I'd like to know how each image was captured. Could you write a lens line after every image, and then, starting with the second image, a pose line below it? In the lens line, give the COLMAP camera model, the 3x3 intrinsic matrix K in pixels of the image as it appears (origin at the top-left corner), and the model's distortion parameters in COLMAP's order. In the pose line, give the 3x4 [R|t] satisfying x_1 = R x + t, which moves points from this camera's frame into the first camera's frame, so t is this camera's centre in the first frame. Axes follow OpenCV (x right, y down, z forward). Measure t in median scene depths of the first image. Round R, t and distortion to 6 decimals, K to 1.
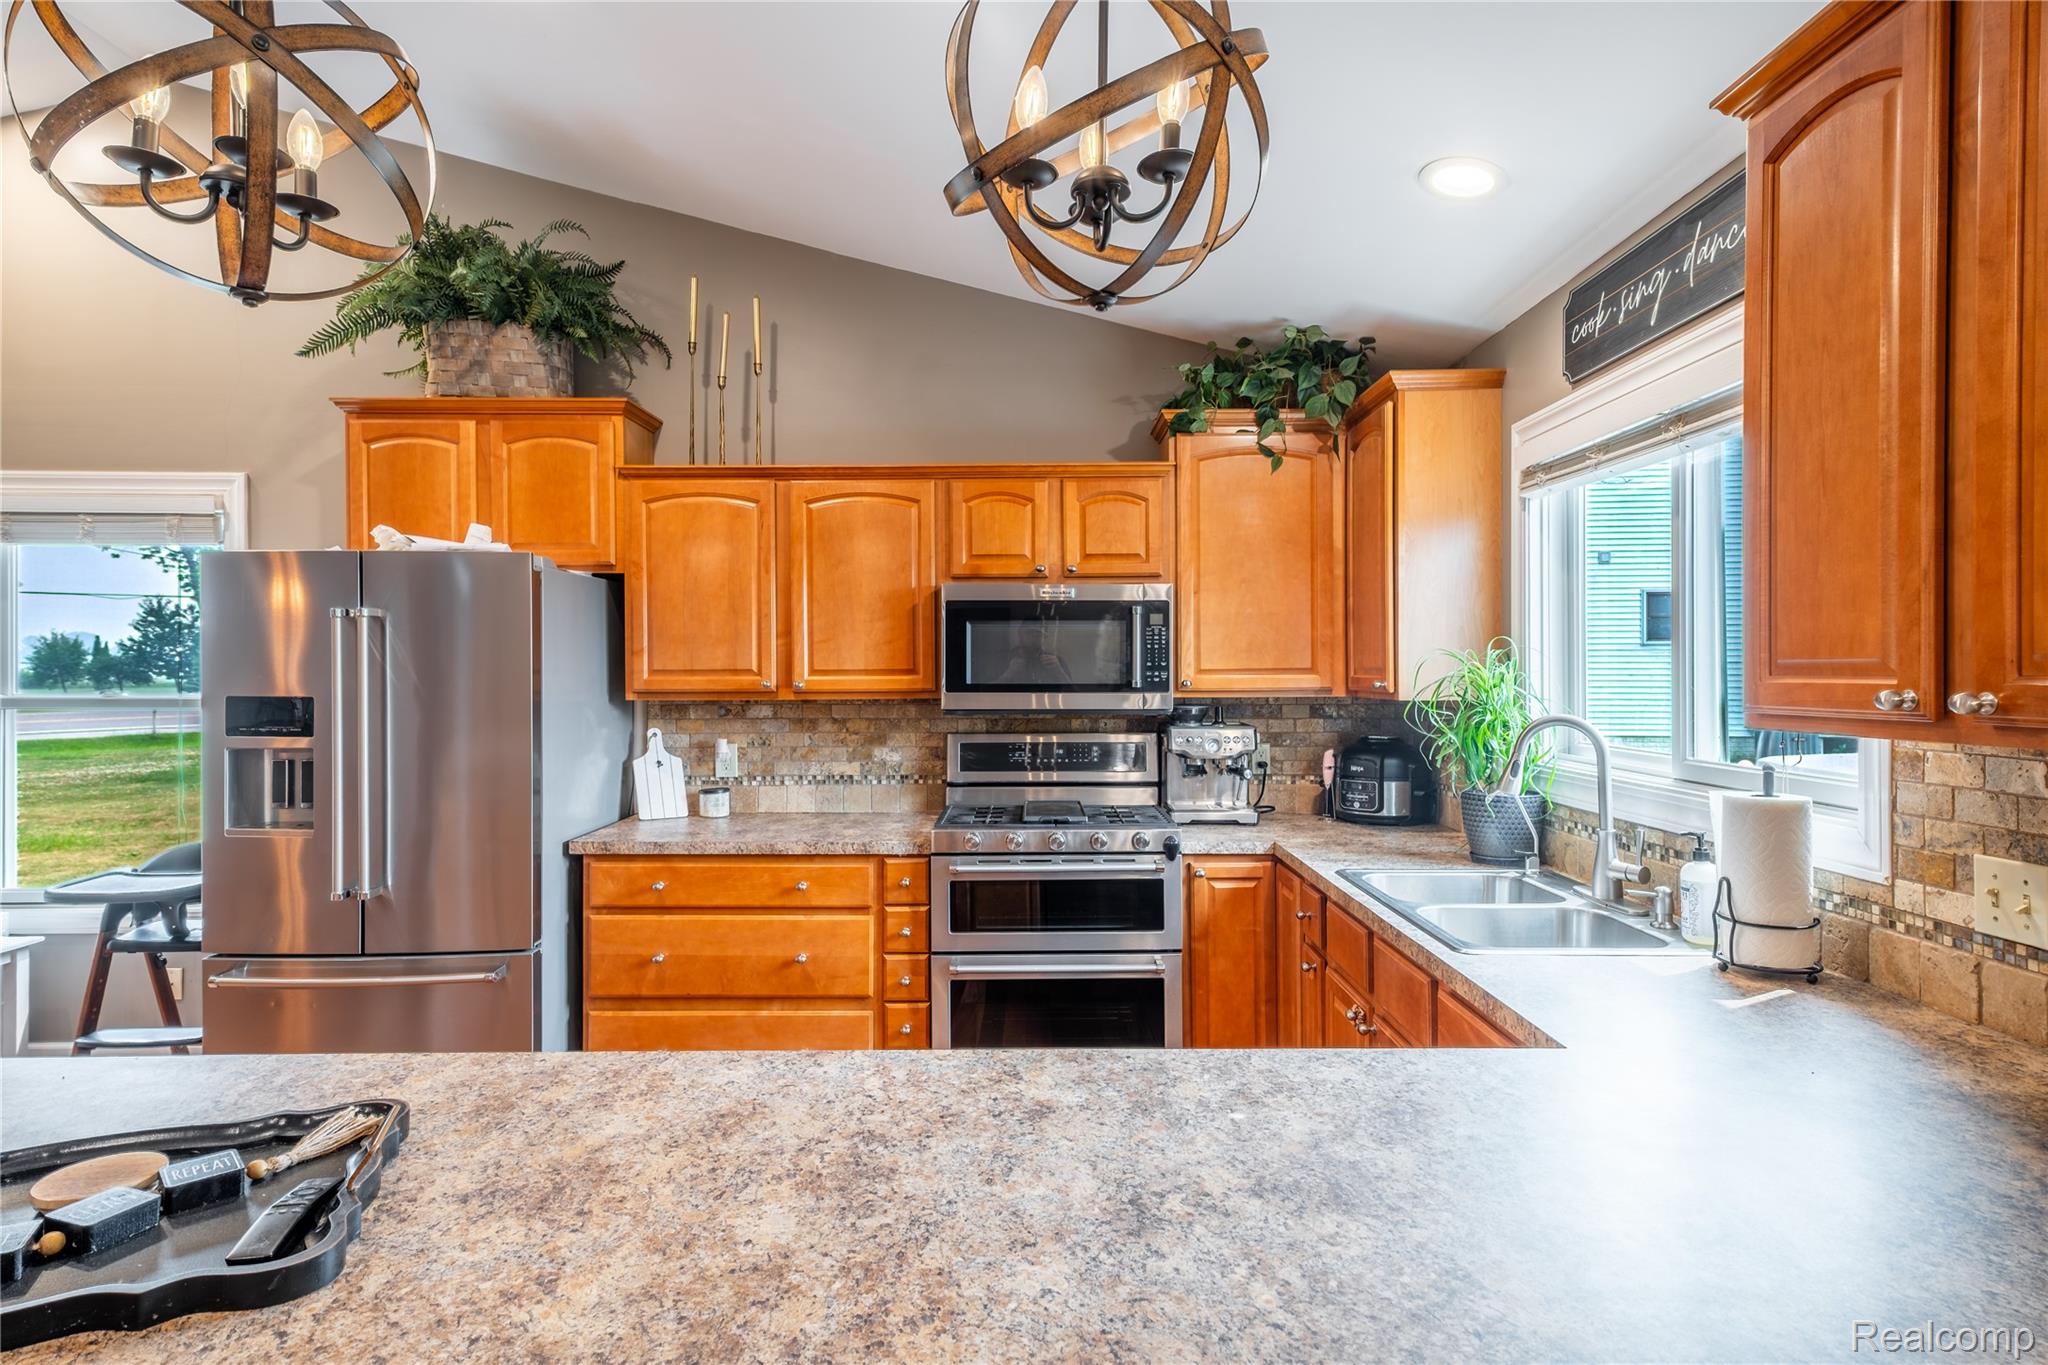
lens RADIAL K [[1080.1, 0, 1024.0], [0, 1080.1, 682.5], [0, 0, 1]] dist [0.001659, 0.000164]
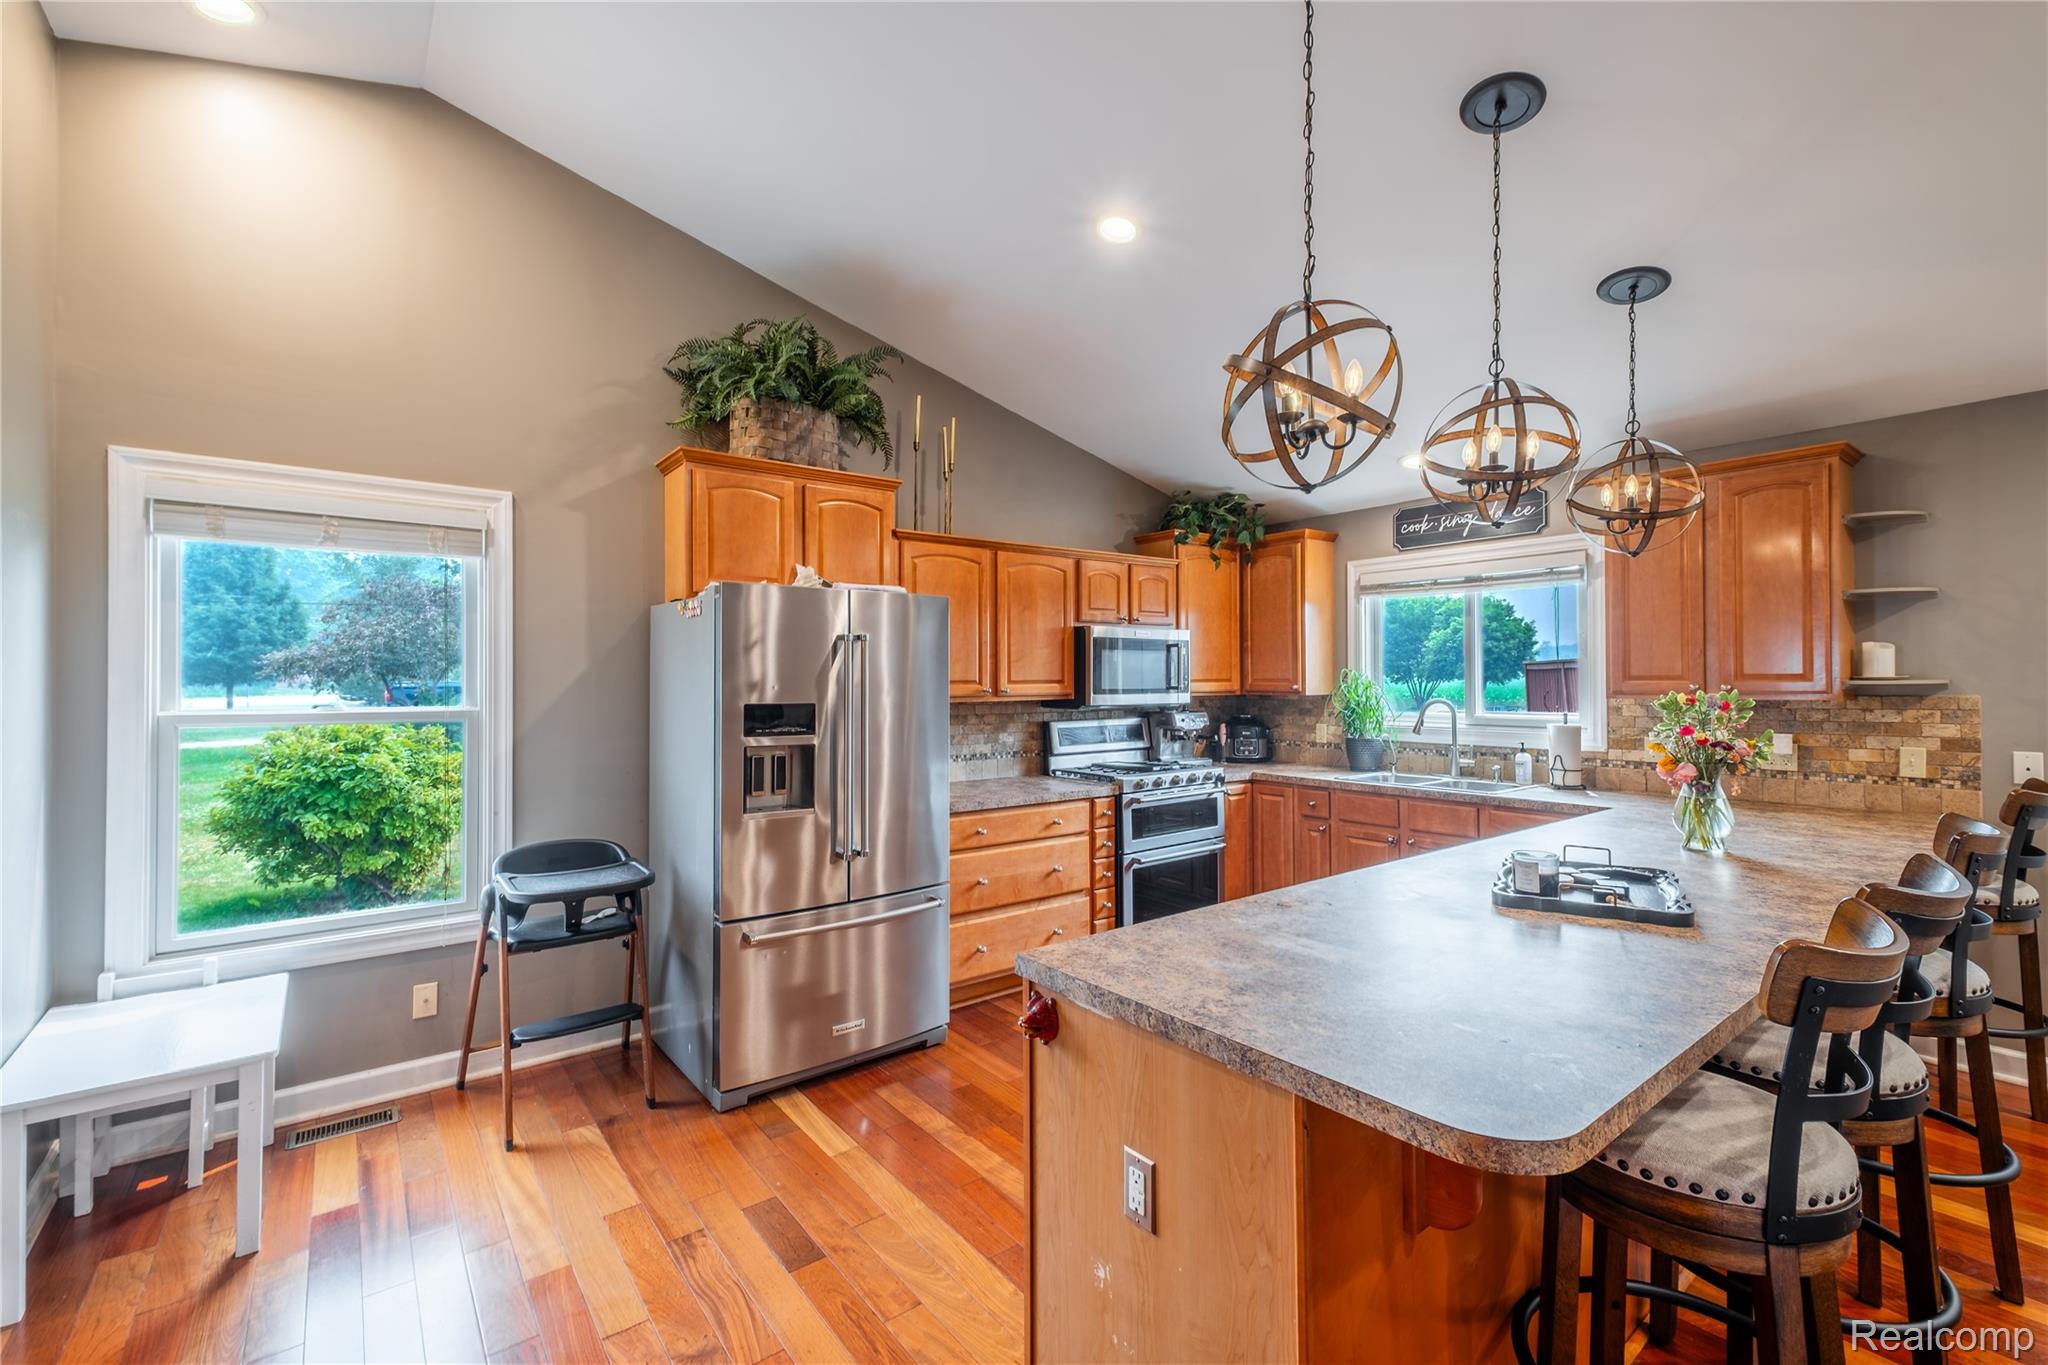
lens RADIAL K [[888.5, 0, 1024.0], [0, 888.5, 682.5], [0, 0, 1]] dist [-0.002038, -0.000069]
pose [[0.788494, -0.004787, 0.615023, -1.012327], [0.010104, 0.999936, -0.005171, -0.002907], [-0.614959, 0.010292, 0.788492, 0.033413]]
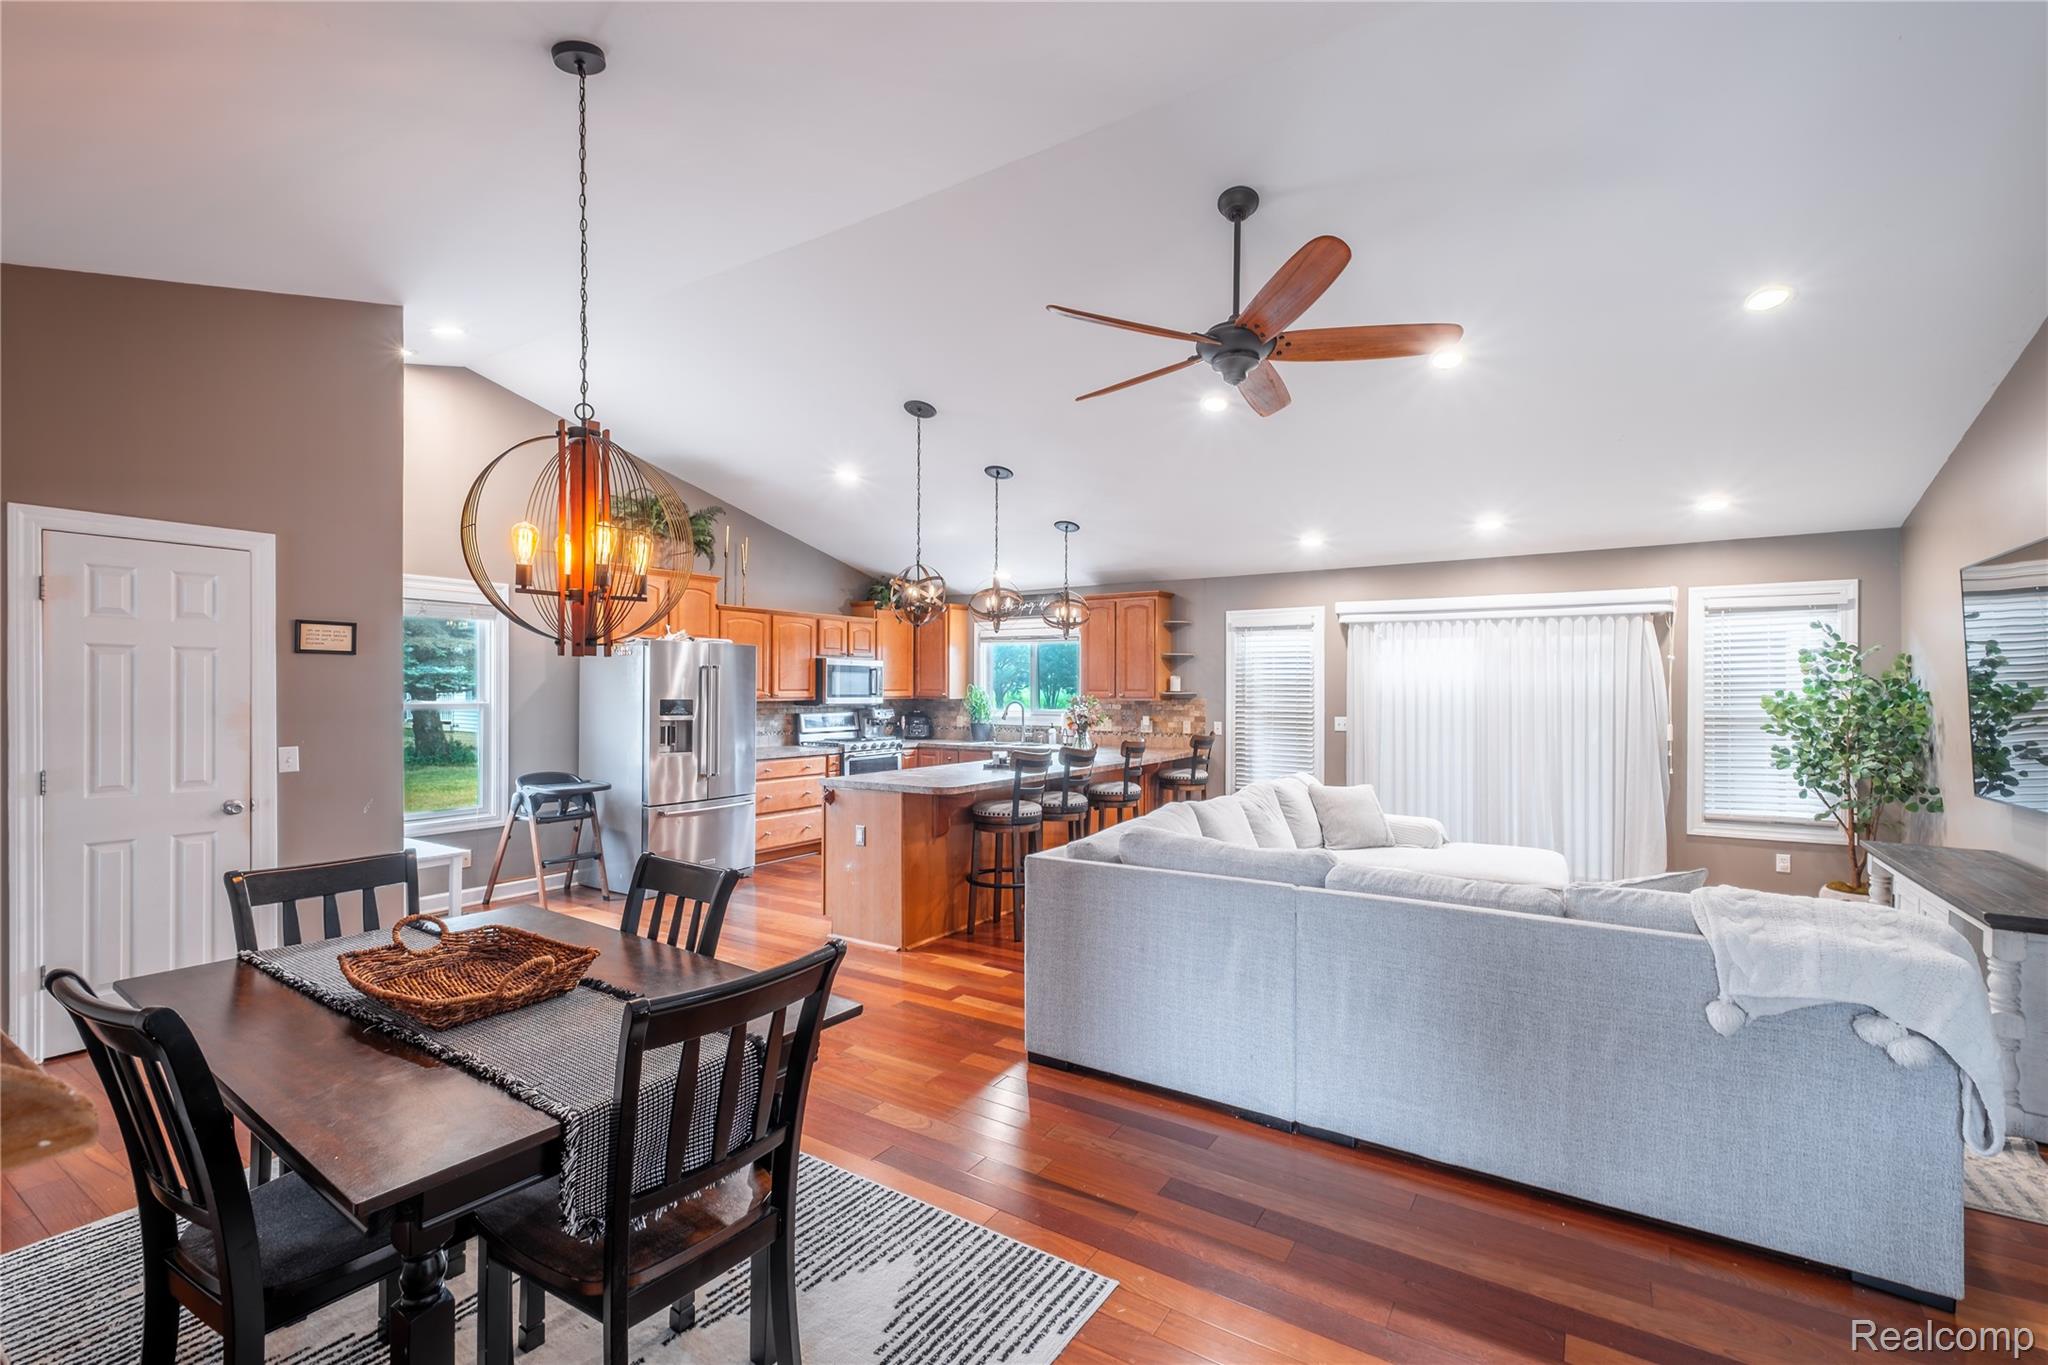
lens RADIAL K [[921.8, 0, 1024.0], [0, 921.8, 682.5], [0, 0, 1]] dist [0.101985, 0.000001]
pose [[0.549987, 0.008956, 0.835125, -1.895352], [0.003368, 0.999911, -0.012941, 0.003458], [-0.835166, 0.009930, 0.549908, -0.783721]]
